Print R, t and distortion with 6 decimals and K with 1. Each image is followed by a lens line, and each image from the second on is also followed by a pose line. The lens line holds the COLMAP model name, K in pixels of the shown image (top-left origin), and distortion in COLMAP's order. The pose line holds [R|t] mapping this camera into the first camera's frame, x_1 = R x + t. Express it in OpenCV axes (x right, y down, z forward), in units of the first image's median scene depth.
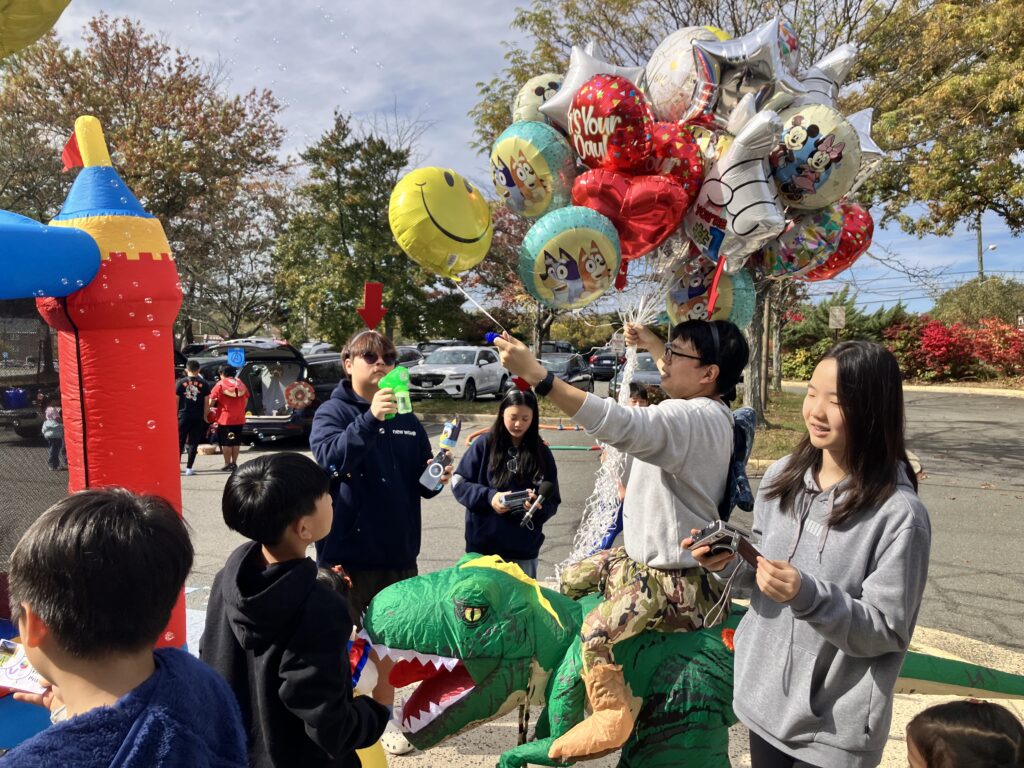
lens RADIAL K [[846.2, 0, 513.5], [0, 846.2, 383.7], [0, 0, 1]] dist [0.015007, -0.007875]
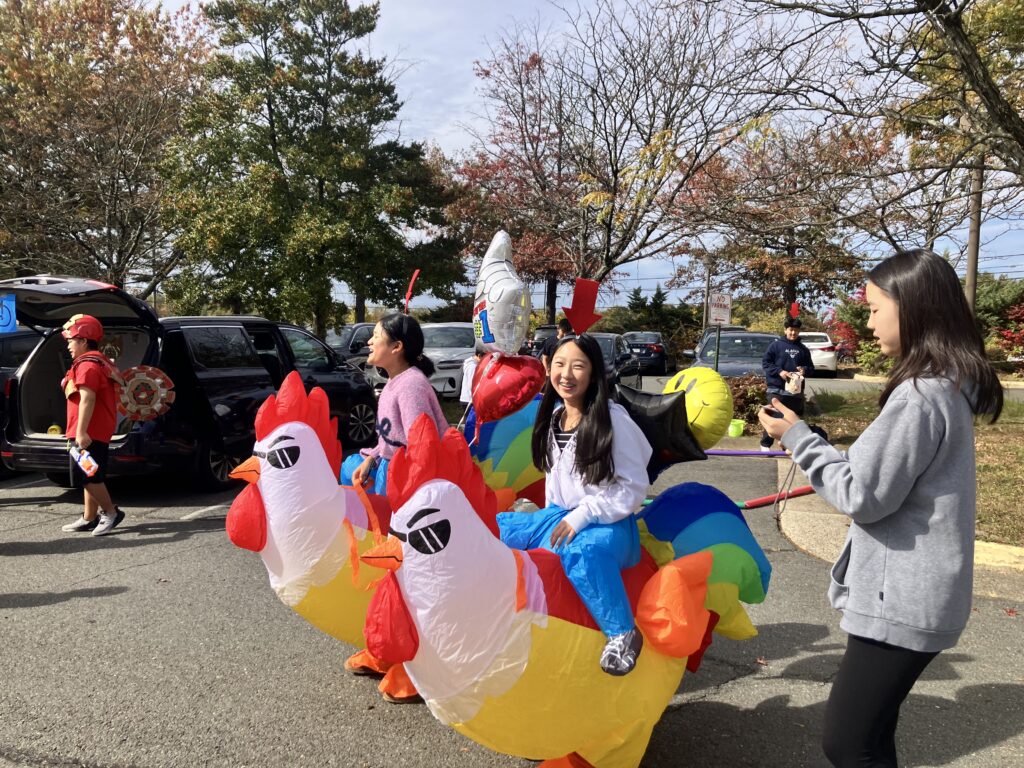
lens RADIAL K [[846.2, 0, 511.1], [0, 846.2, 382.1], [0, 0, 1]] dist [0.015007, -0.007875]
pose [[0.999709, 0.006301, 0.023271, -0.039540], [-0.006374, 0.999975, 0.003054, 0.003179], [-0.023251, -0.003201, 0.999725, 0.392922]]
